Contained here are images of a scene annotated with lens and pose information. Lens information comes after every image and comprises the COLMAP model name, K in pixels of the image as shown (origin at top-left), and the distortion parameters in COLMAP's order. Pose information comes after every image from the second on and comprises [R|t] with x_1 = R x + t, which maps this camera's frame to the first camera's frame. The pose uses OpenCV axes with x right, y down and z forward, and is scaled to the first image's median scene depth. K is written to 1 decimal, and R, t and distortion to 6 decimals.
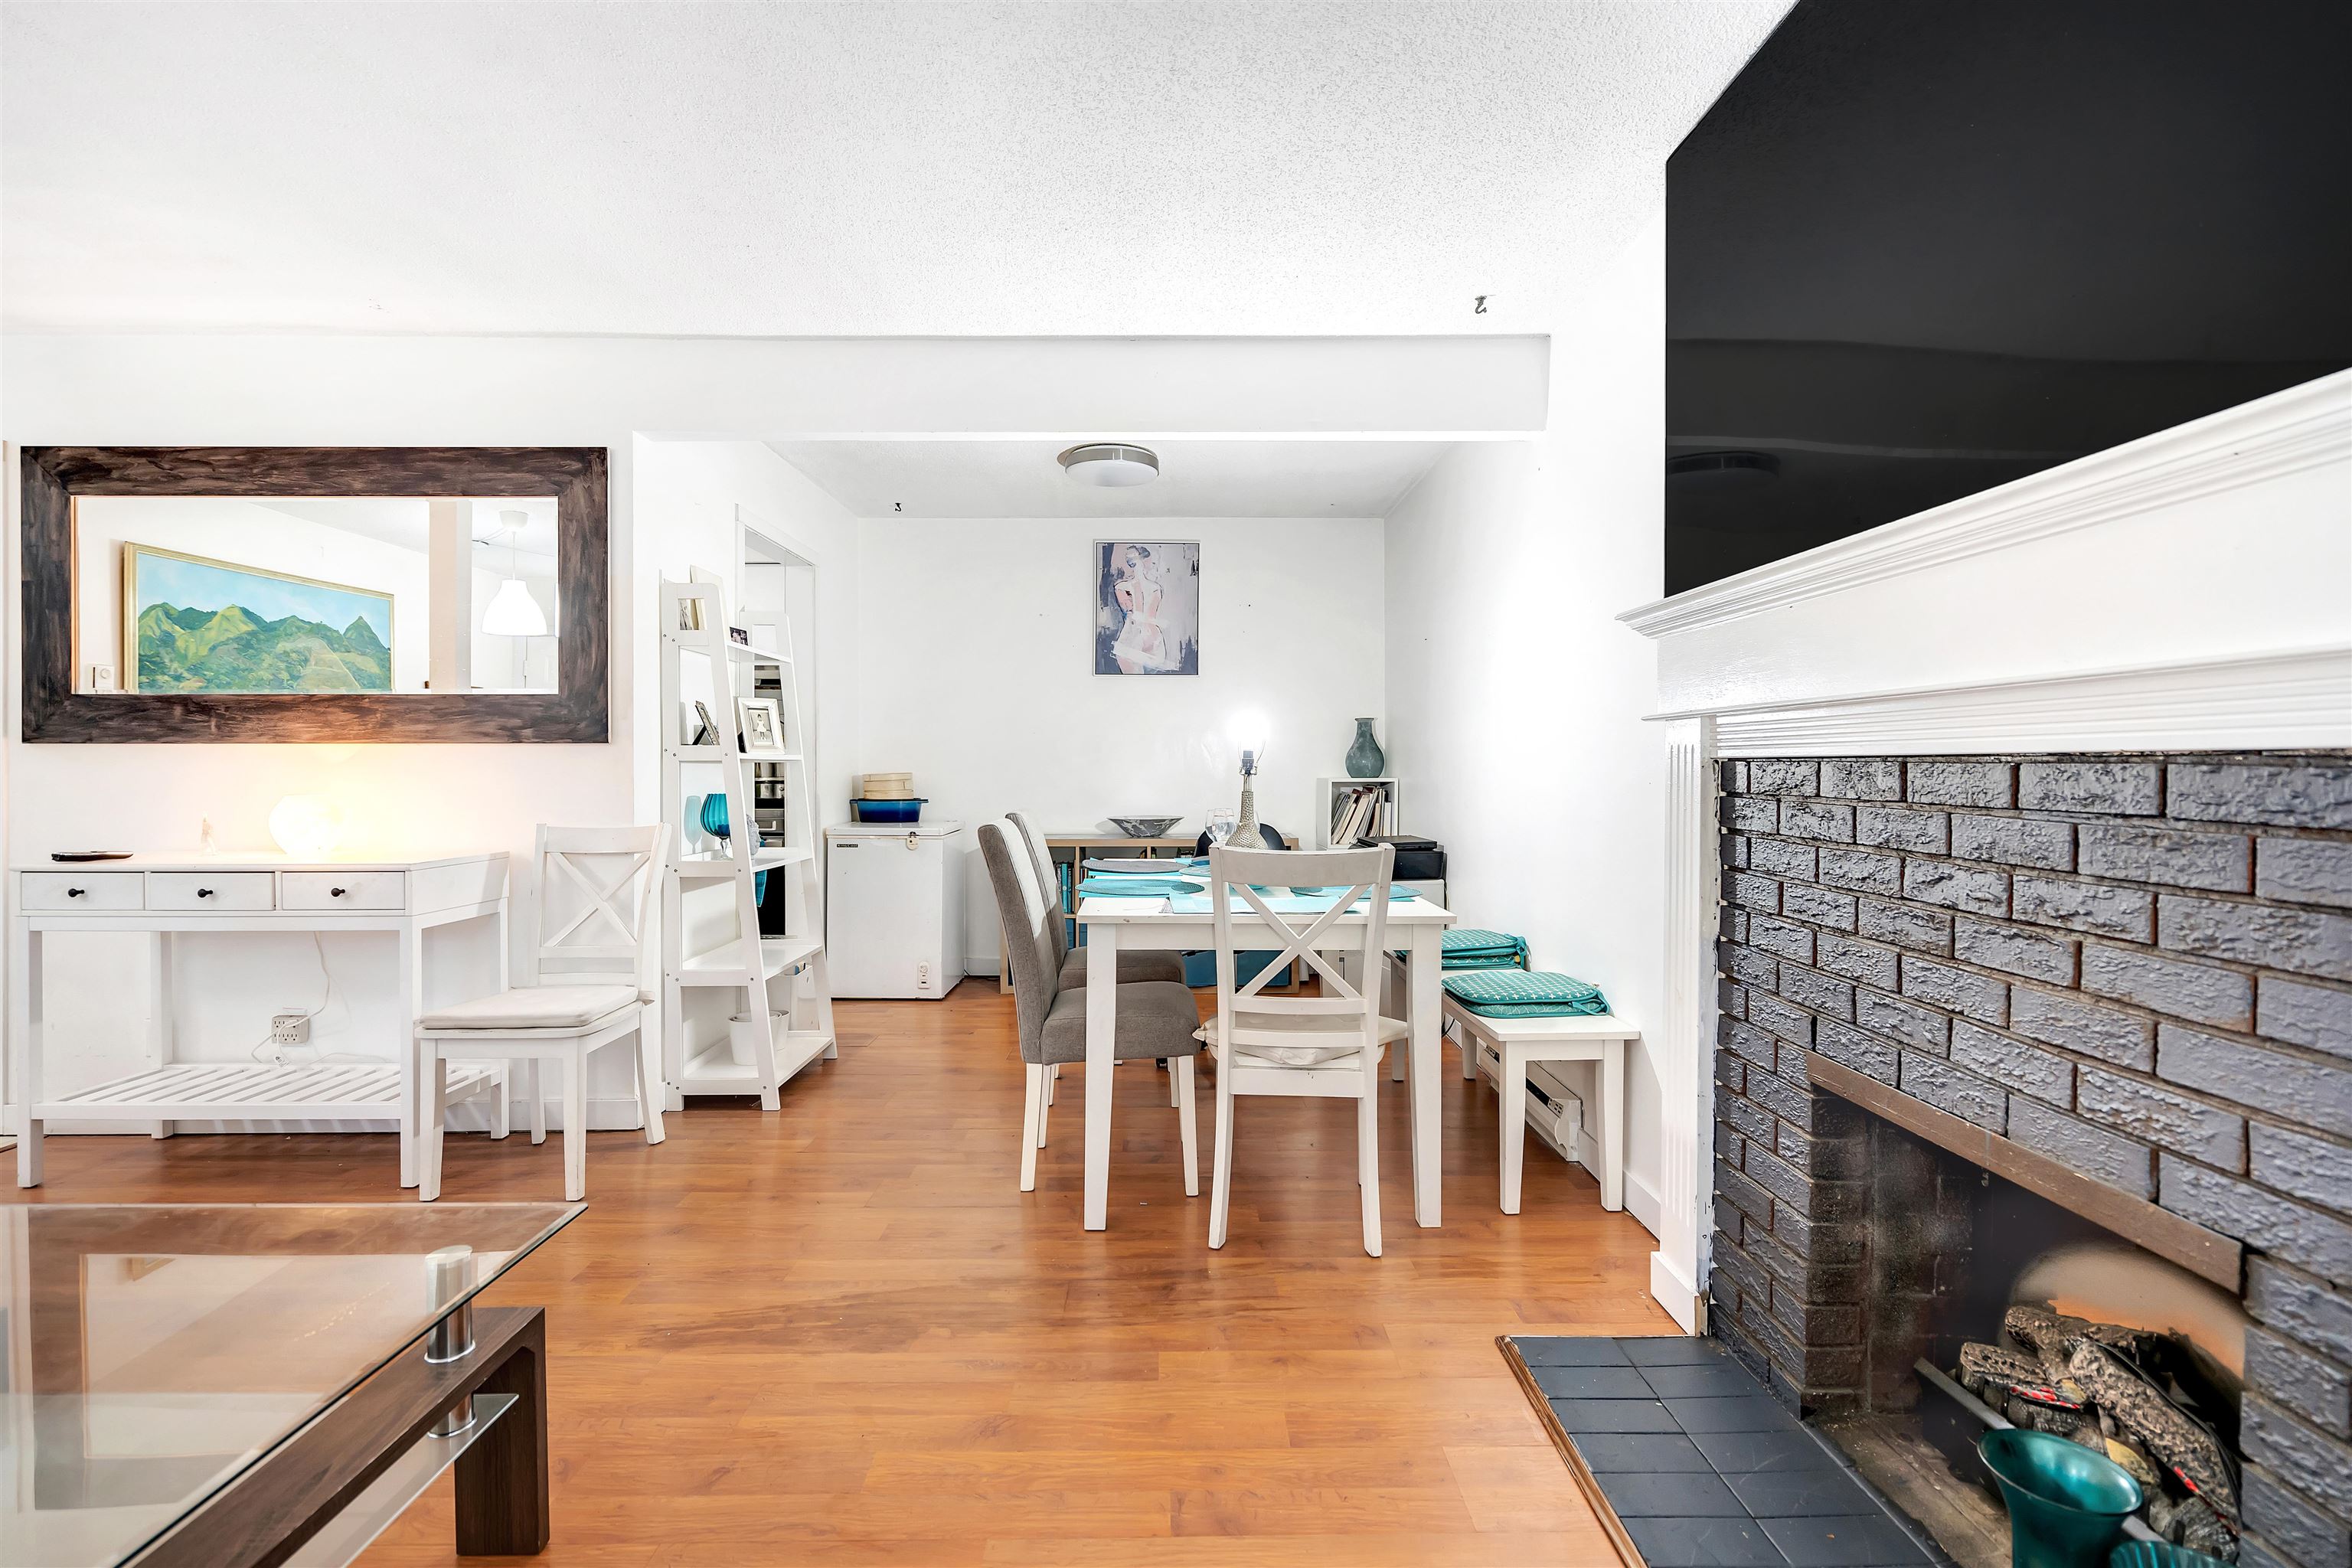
lens RADIAL K [[1077.0, 0, 1168.4], [0, 1077.0, 756.6], [0, 0, 1]] dist [-0.002117, 0.000194]
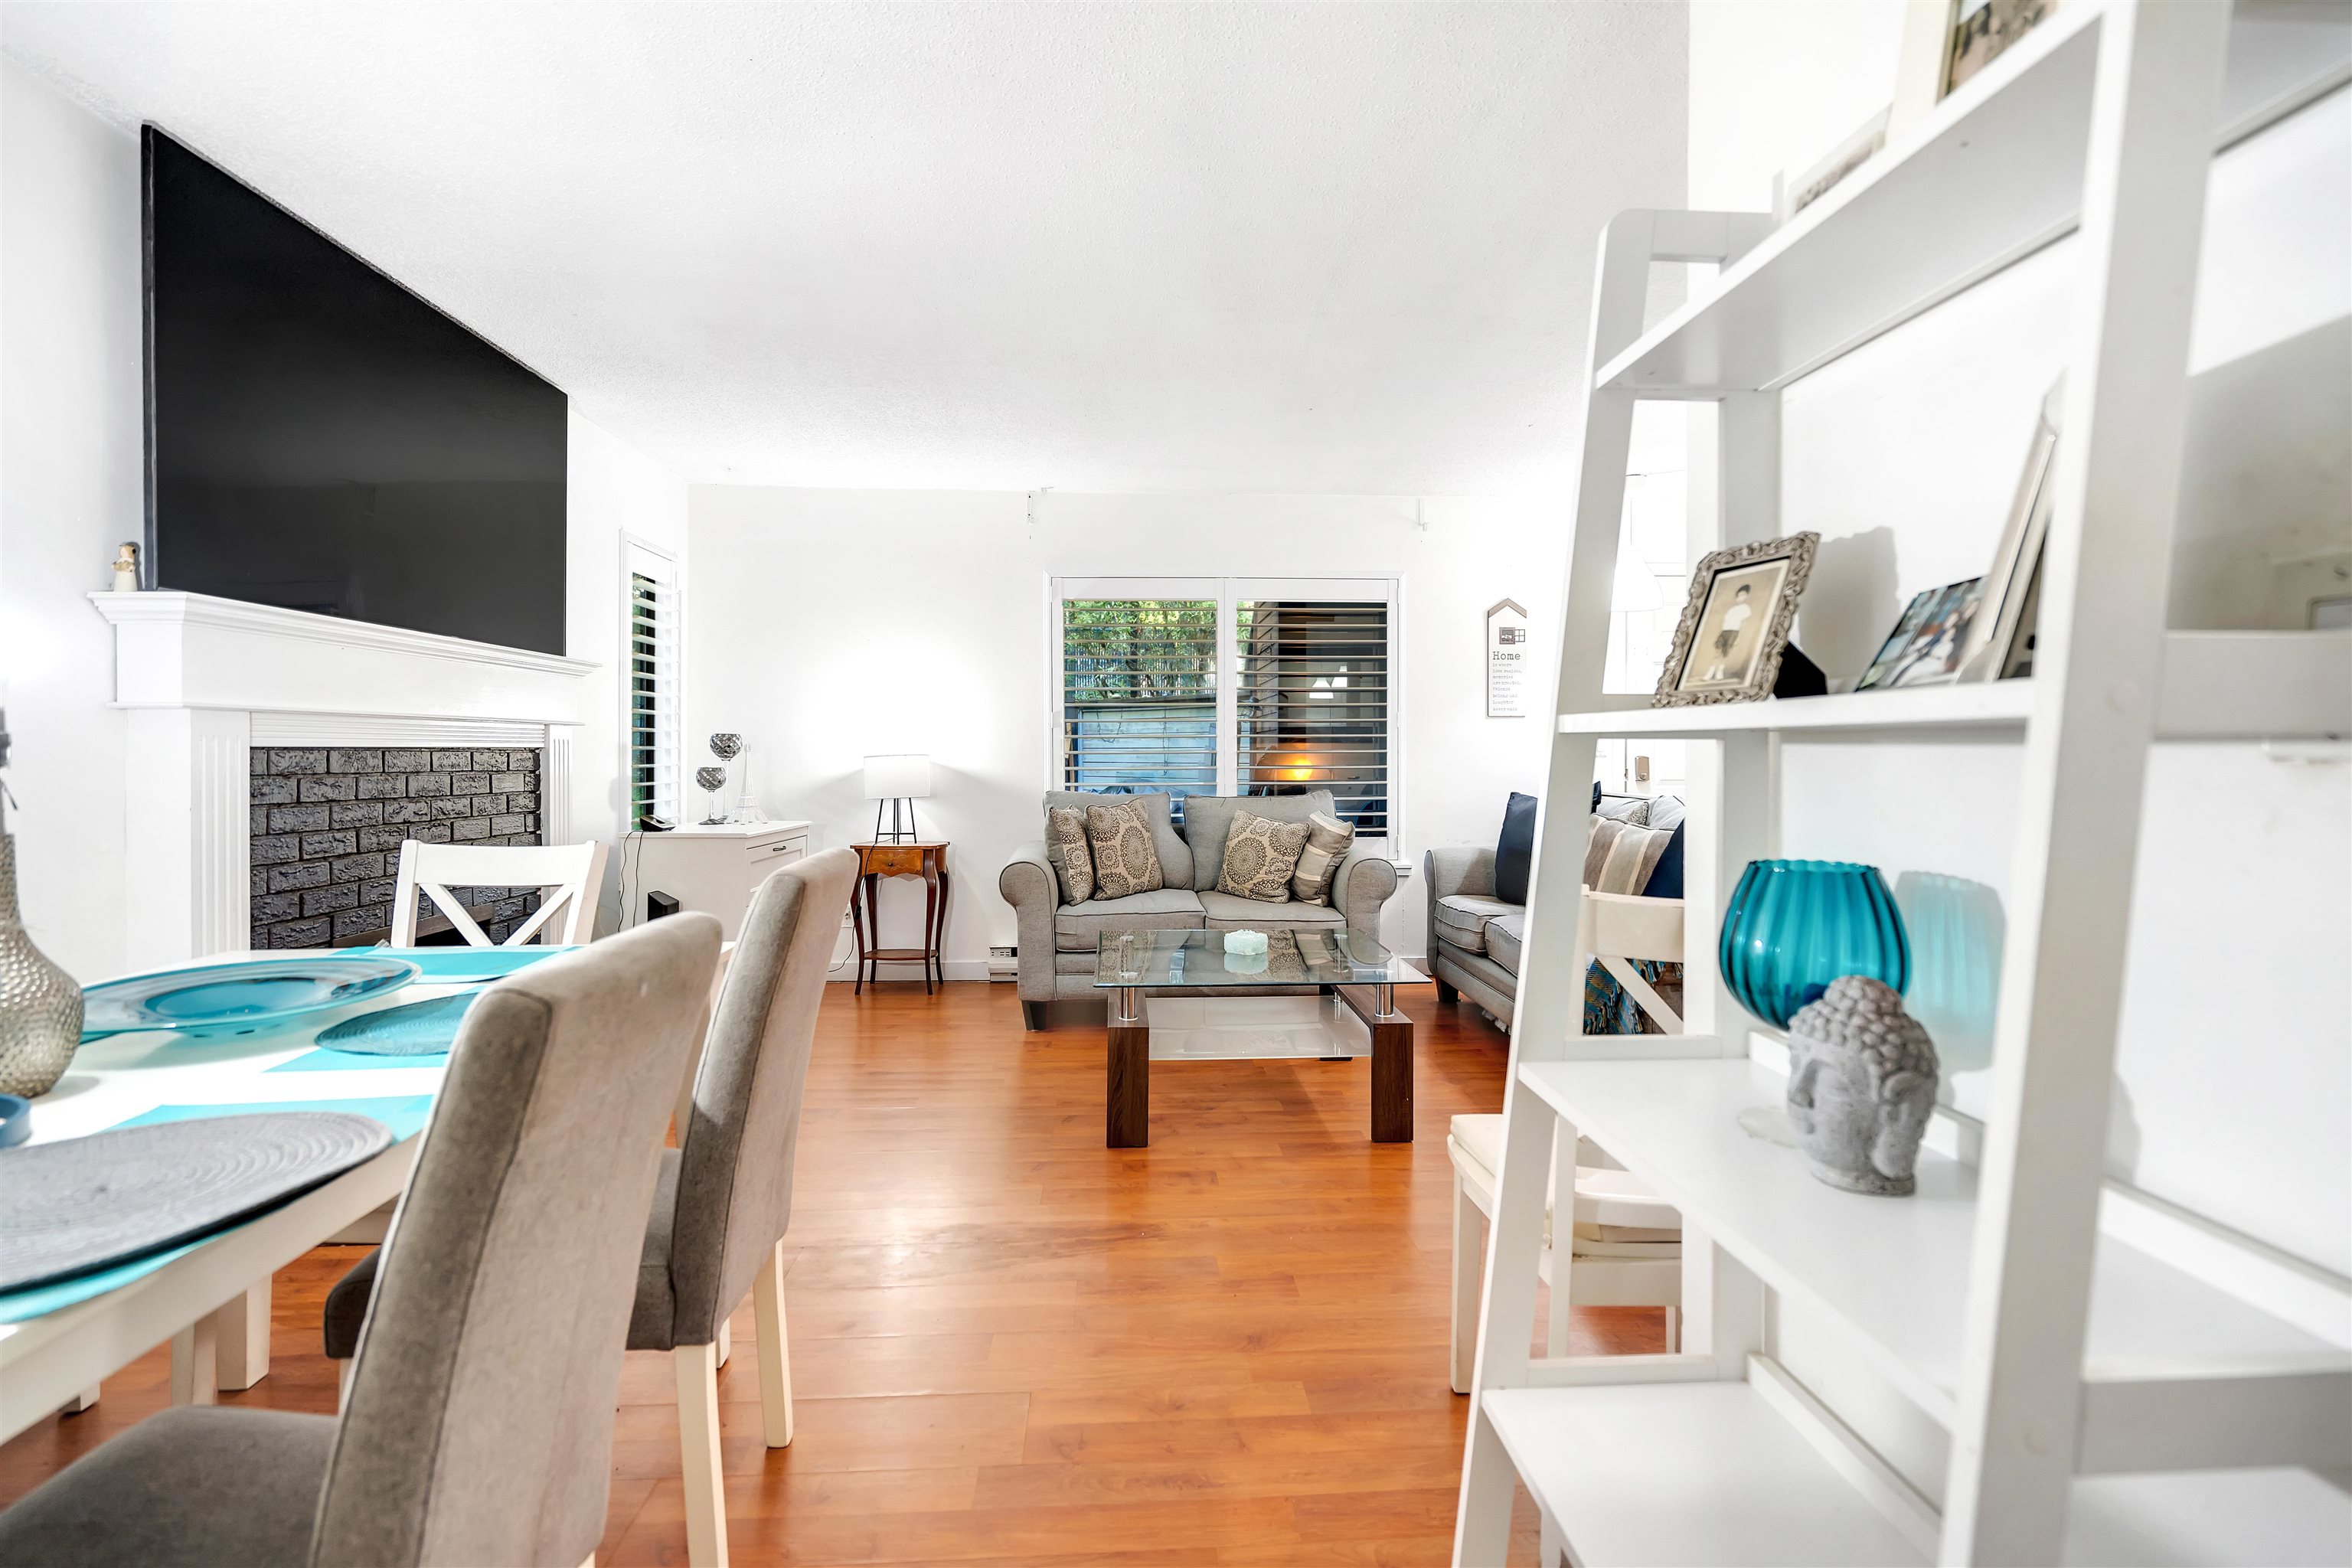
lens RADIAL K [[1077.0, 0, 1168.4], [0, 1077.0, 756.6], [0, 0, 1]] dist [-0.002117, 0.000194]
pose [[-0.999033, 0.003703, -0.043804, -0.587902], [0.003695, 0.999993, 0.000270, 0.019819], [0.043804, 0.000108, -0.999040, 2.910793]]
